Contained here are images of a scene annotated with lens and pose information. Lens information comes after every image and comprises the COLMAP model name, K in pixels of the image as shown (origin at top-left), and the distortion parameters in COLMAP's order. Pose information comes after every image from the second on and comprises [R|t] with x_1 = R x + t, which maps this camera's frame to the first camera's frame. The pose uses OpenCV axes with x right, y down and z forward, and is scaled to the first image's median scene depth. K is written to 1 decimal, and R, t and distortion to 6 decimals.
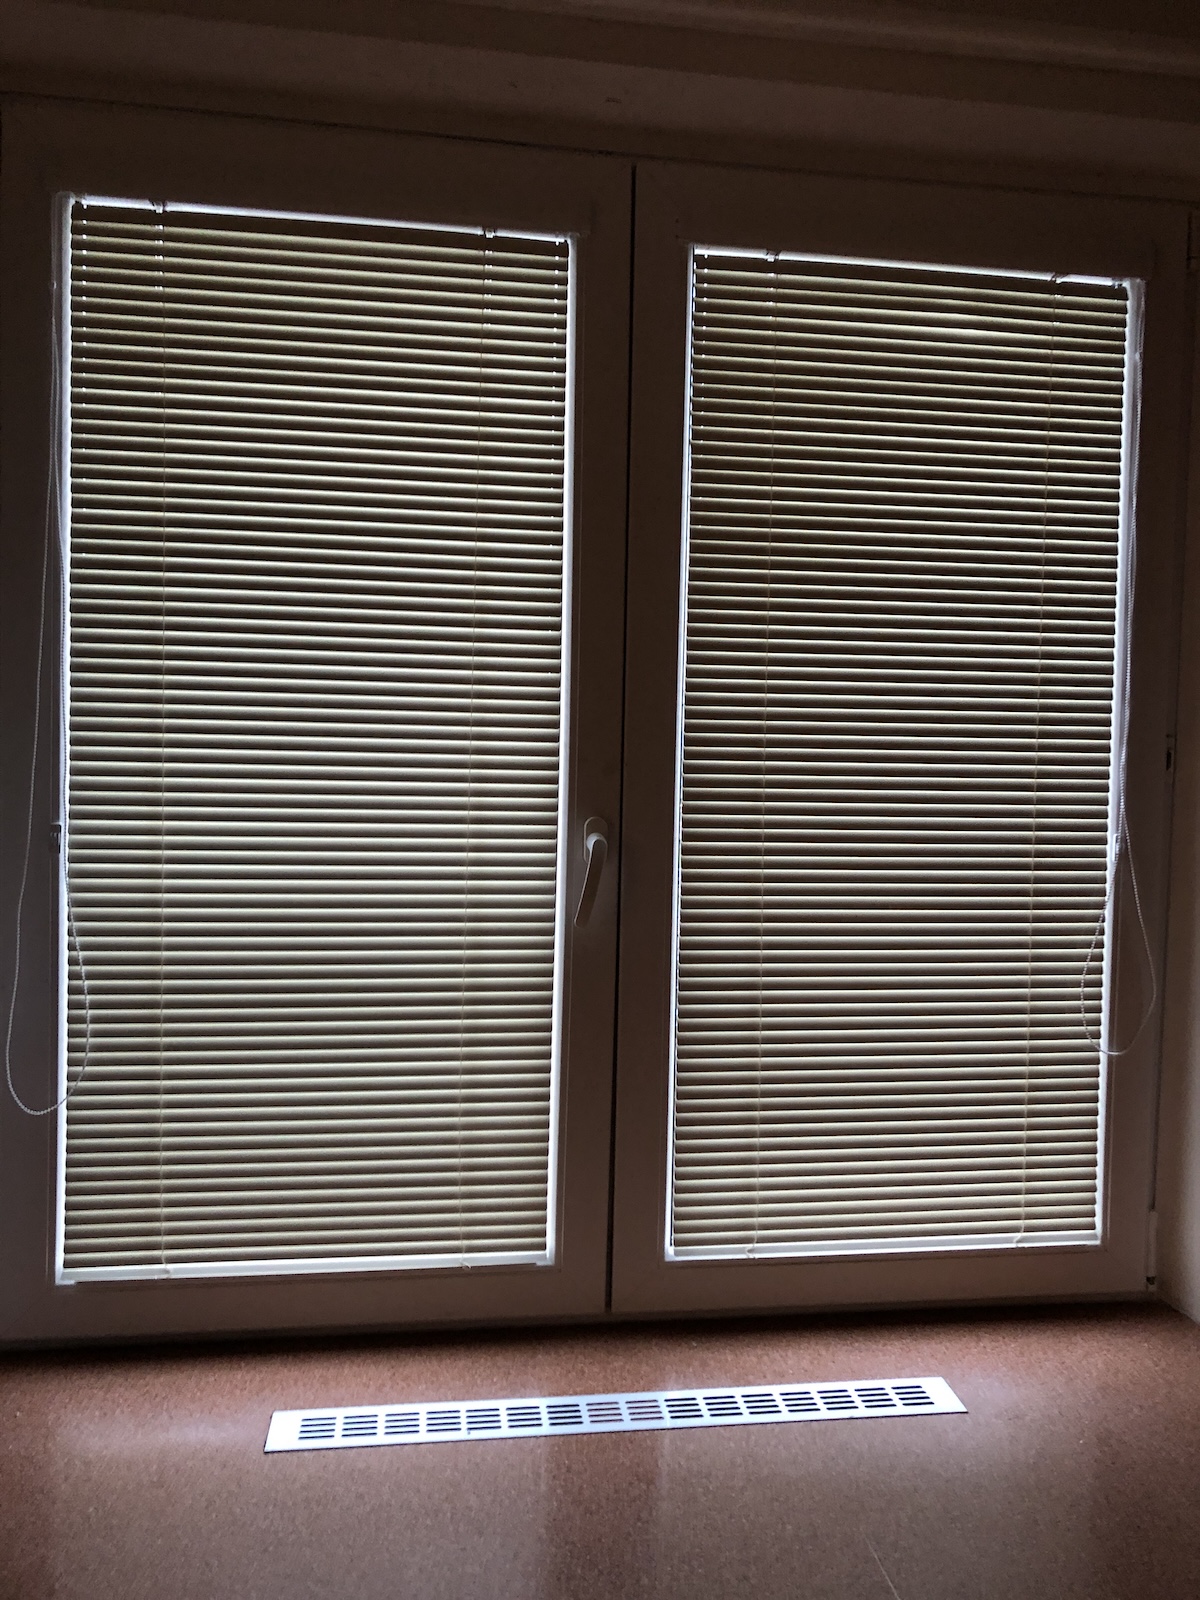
lens RADIAL K [[1285.8, 0, 600.0], [0, 1285.8, 800.0], [0, 0, 1]] dist [-0.000326, 0.001117]
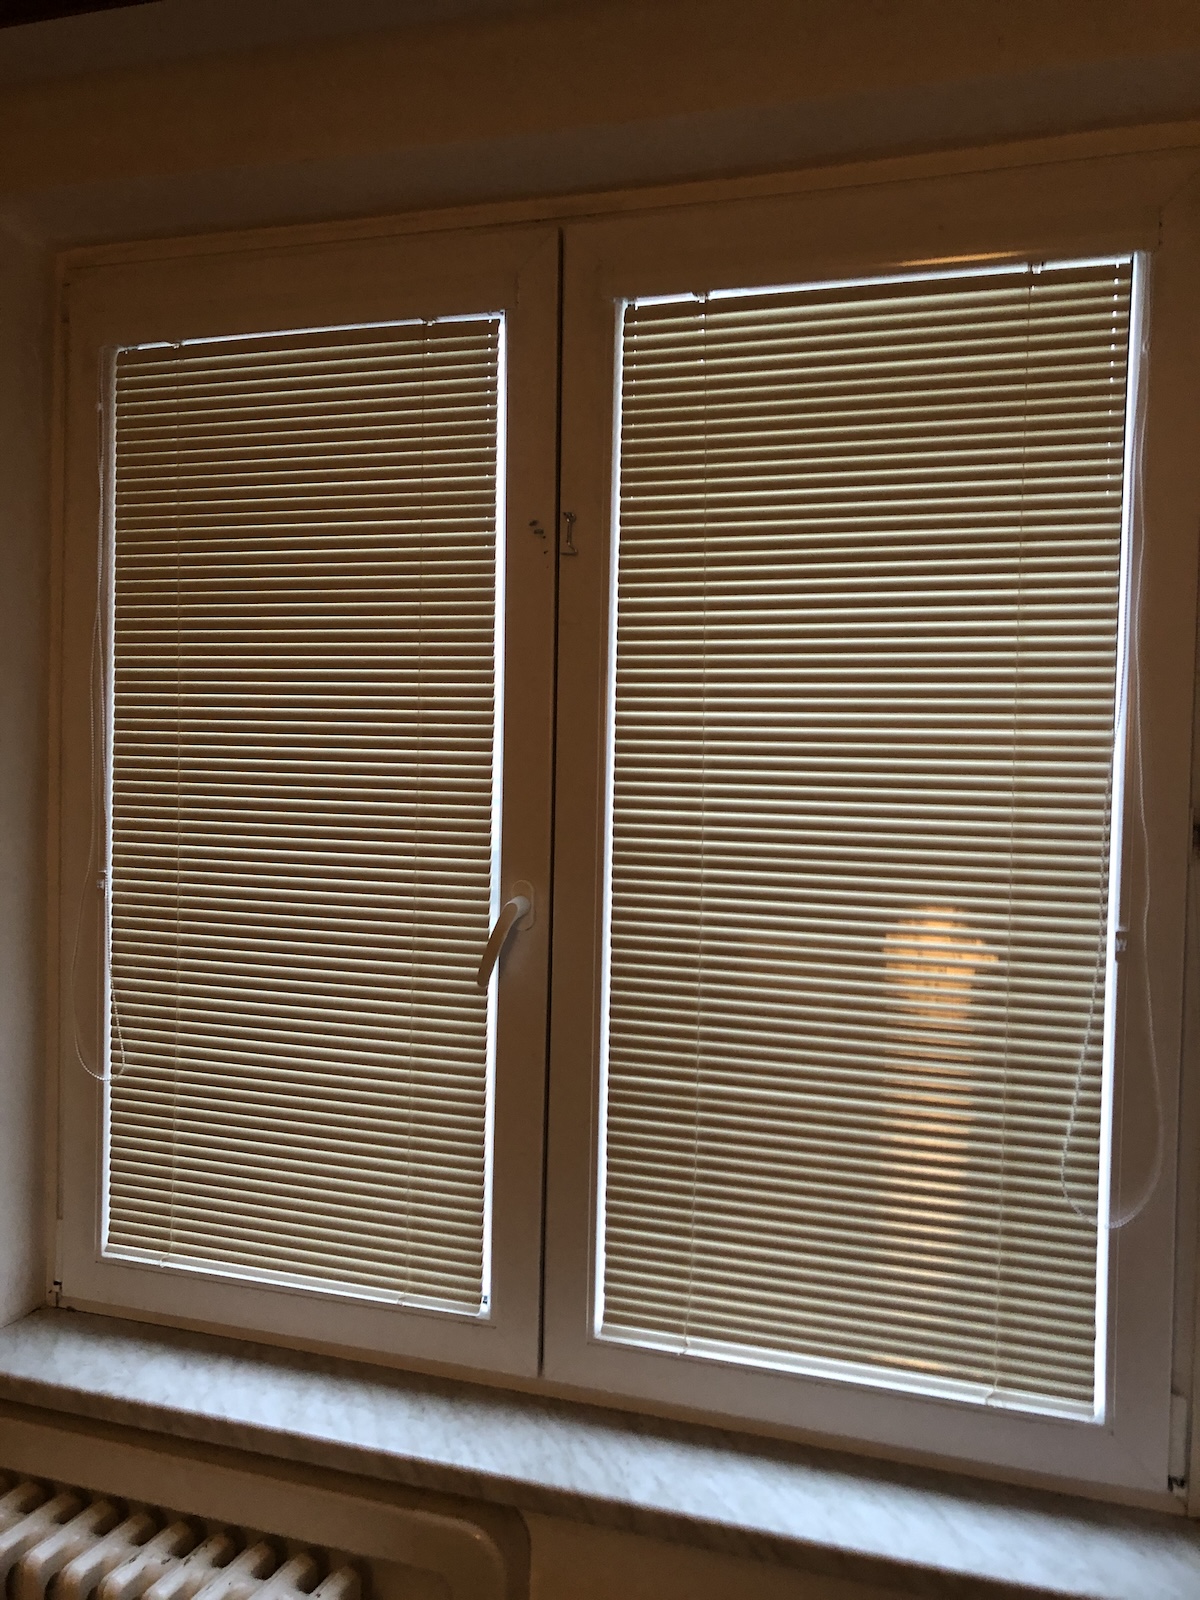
lens RADIAL K [[1330.2, 0, 600.0], [0, 1330.2, 800.0], [0, 0, 1]] dist [0.005457, 0.002948]
pose [[0.895194, 0.008028, -0.445605, 0.473499], [-0.031290, 0.998503, -0.044869, 0.001446], [0.444577, 0.054109, 0.894105, 0.084179]]
